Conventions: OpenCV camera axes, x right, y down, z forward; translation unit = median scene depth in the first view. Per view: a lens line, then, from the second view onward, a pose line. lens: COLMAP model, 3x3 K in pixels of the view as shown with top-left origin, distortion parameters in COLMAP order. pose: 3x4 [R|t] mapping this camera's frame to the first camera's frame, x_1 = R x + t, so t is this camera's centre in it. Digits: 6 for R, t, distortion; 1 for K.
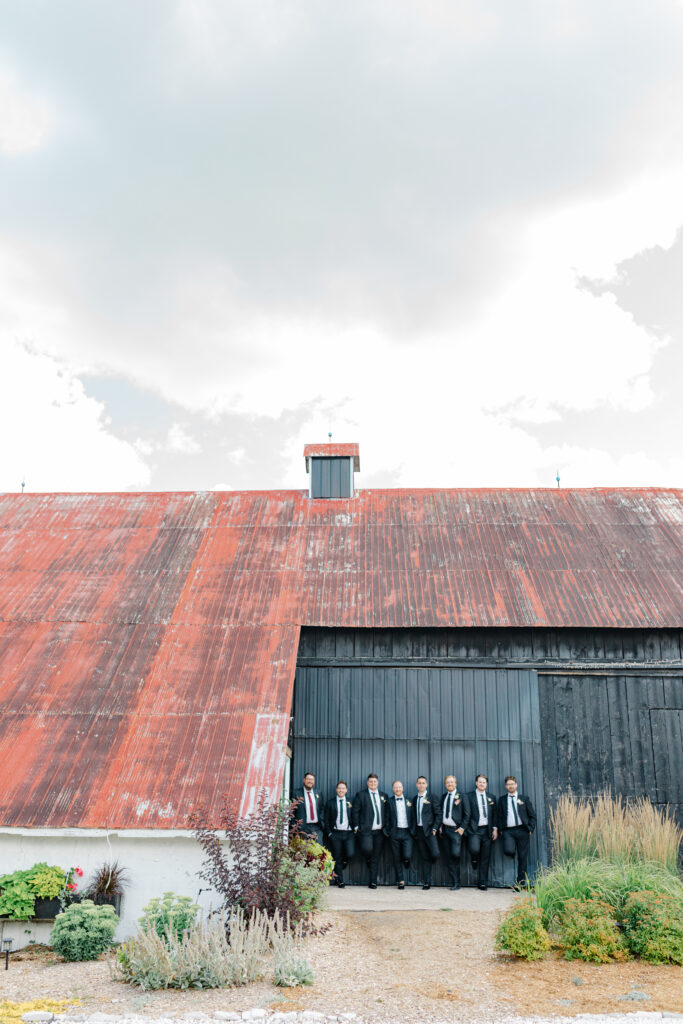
lens RADIAL K [[989.8, 0, 325.2], [0, 989.8, 513.6], [0, 0, 1]] dist [0.000063, -0.005588]
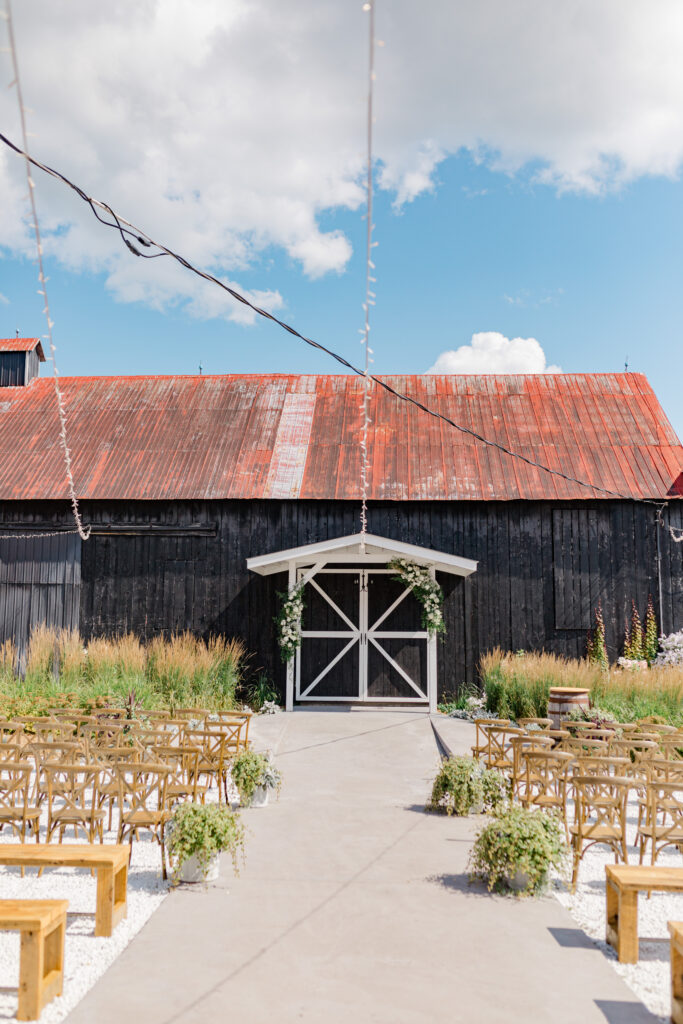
lens RADIAL K [[961.2, 0, 338.7], [0, 961.2, 520.2], [0, 0, 1]] dist [0.000920, 0.002558]
pose [[0.999705, -0.005236, -0.023708, 0.582506], [0.009426, 0.983581, 0.180219, -0.083251], [0.022375, -0.180389, 0.983341, -0.245997]]
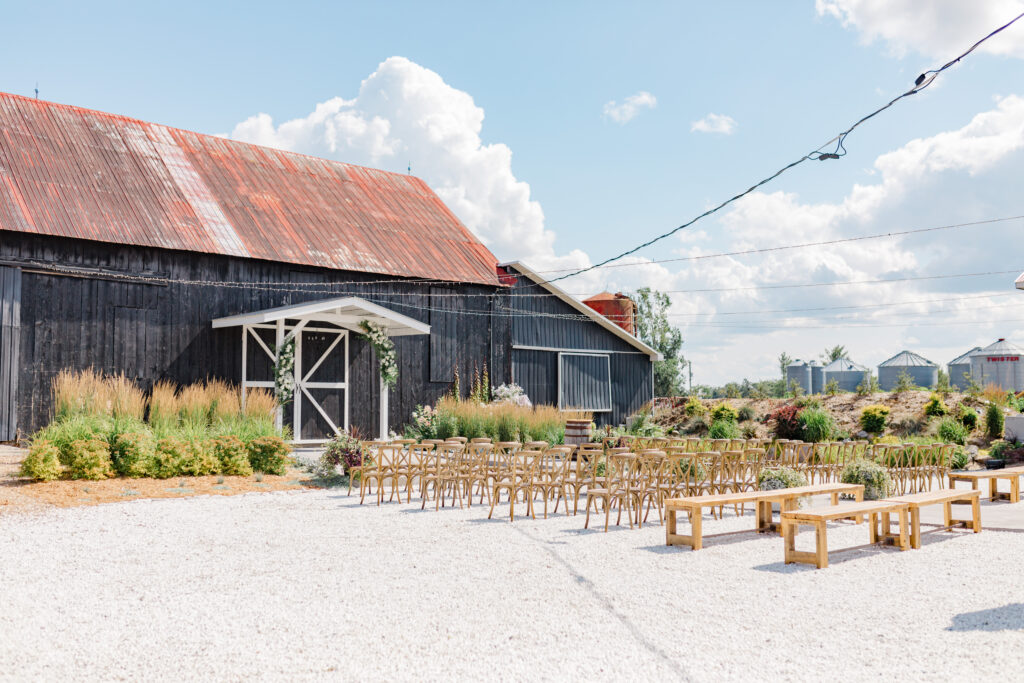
lens RADIAL K [[961.2, 0, 508.7], [0, 961.2, 343.2], [0, 0, 1]] dist [0.000920, 0.002558]
pose [[0.711170, 0.035438, 0.702126, -0.175543], [-0.204827, 0.965844, 0.158717, -0.055769], [-0.672520, -0.256689, 0.694138, -0.207956]]
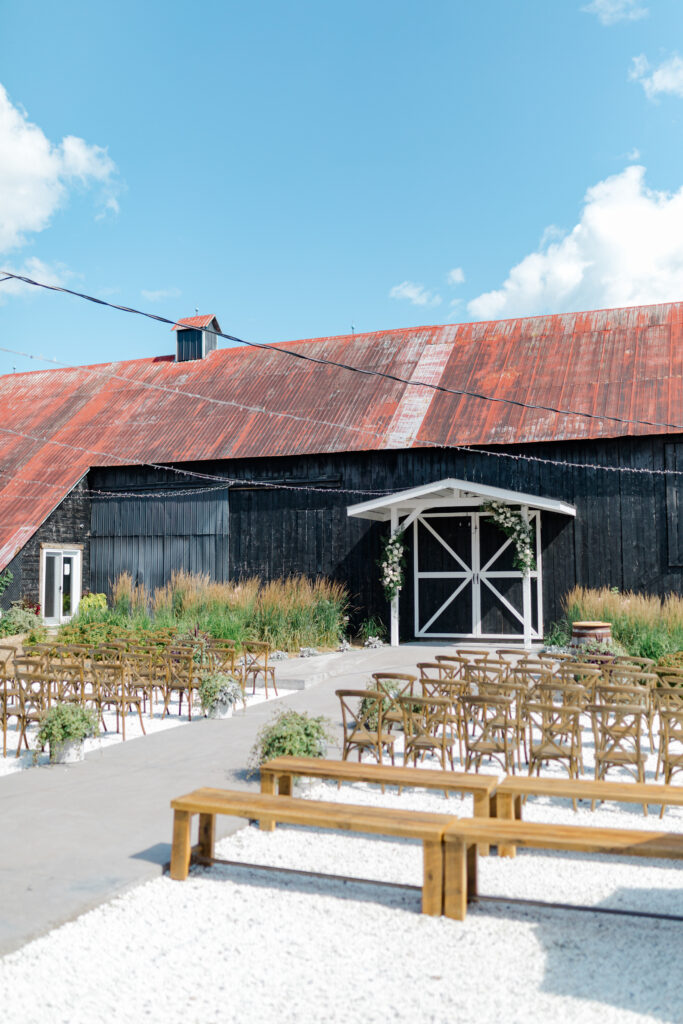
lens RADIAL K [[961.2, 0, 338.7], [0, 961.2, 520.2], [0, 0, 1]] dist [0.000920, 0.002558]
pose [[0.942352, -0.036790, -0.332594, 0.842876], [0.114220, 0.969607, 0.216371, -0.086613], [0.314525, -0.241887, 0.917913, -0.281066]]
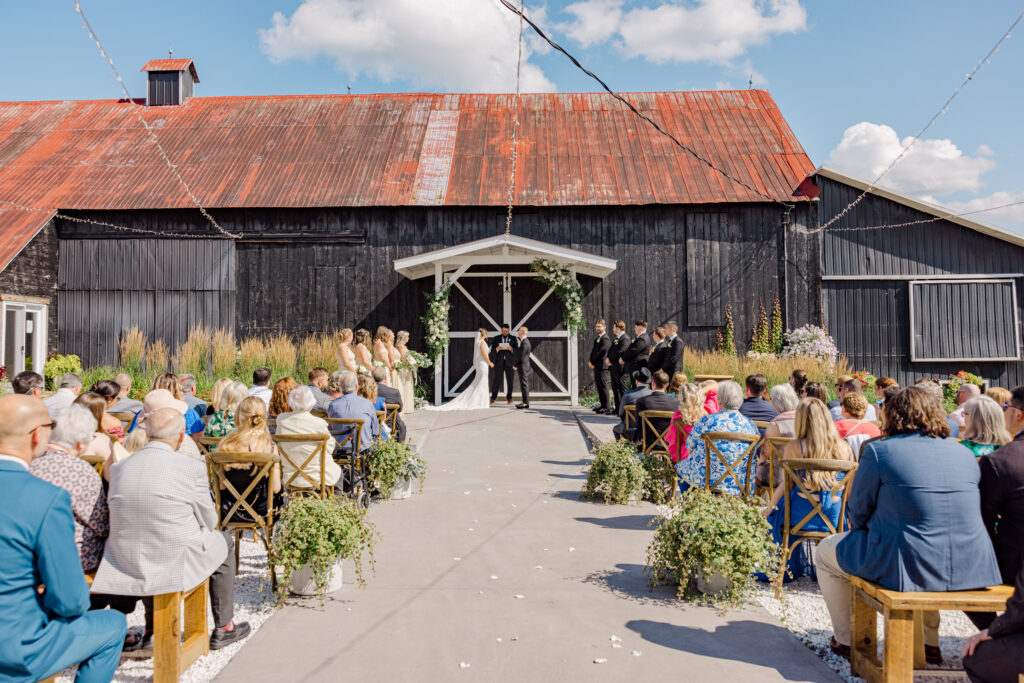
lens RADIAL K [[809.8, 0, 510.8], [0, 809.8, 325.9], [0, 0, 1]] dist [0.015346, -0.000527]
pose [[0.999811, -0.016569, 0.010151, 0.577819], [0.013271, 0.963847, 0.266127, -0.019290], [-0.014193, -0.265942, 0.963885, -0.115088]]
